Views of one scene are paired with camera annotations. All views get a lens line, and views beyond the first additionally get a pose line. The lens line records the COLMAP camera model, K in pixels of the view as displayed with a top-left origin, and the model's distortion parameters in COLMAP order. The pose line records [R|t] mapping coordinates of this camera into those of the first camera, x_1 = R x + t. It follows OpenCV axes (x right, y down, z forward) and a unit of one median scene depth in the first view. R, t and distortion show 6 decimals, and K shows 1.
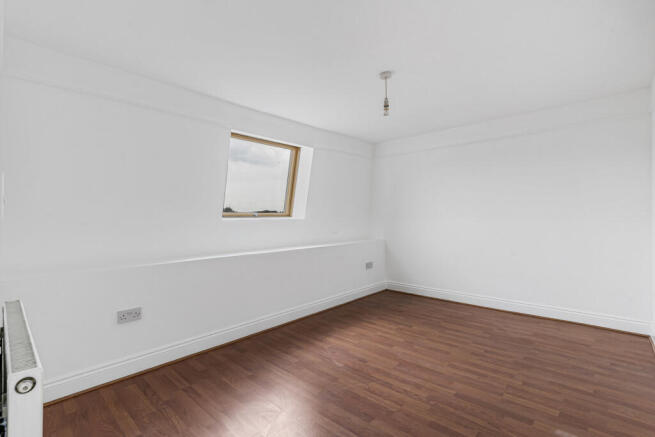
lens RADIAL K [[315.4, 0, 322.7], [0, 315.4, 220.2], [0, 0, 1]] dist [0.002701, 0.000555]
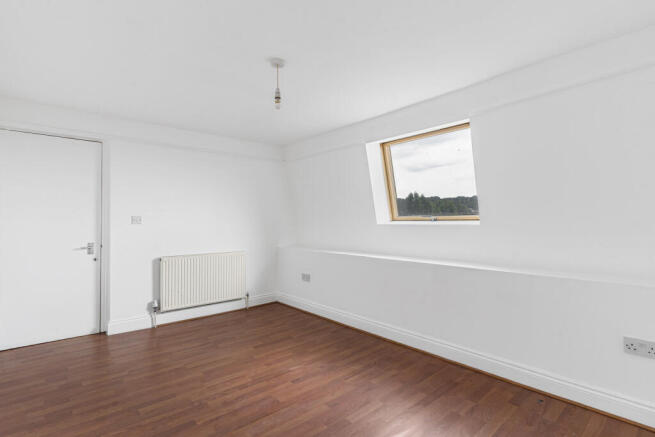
lens RADIAL K [[315.4, 0, 322.7], [0, 315.4, 220.2], [0, 0, 1]] dist [0.002701, 0.000555]
pose [[-0.118250, -0.003386, -0.992978, 1.076768], [-0.012683, 0.999918, -0.001900, -0.009970], [0.992903, 0.012369, -0.118284, 1.252462]]
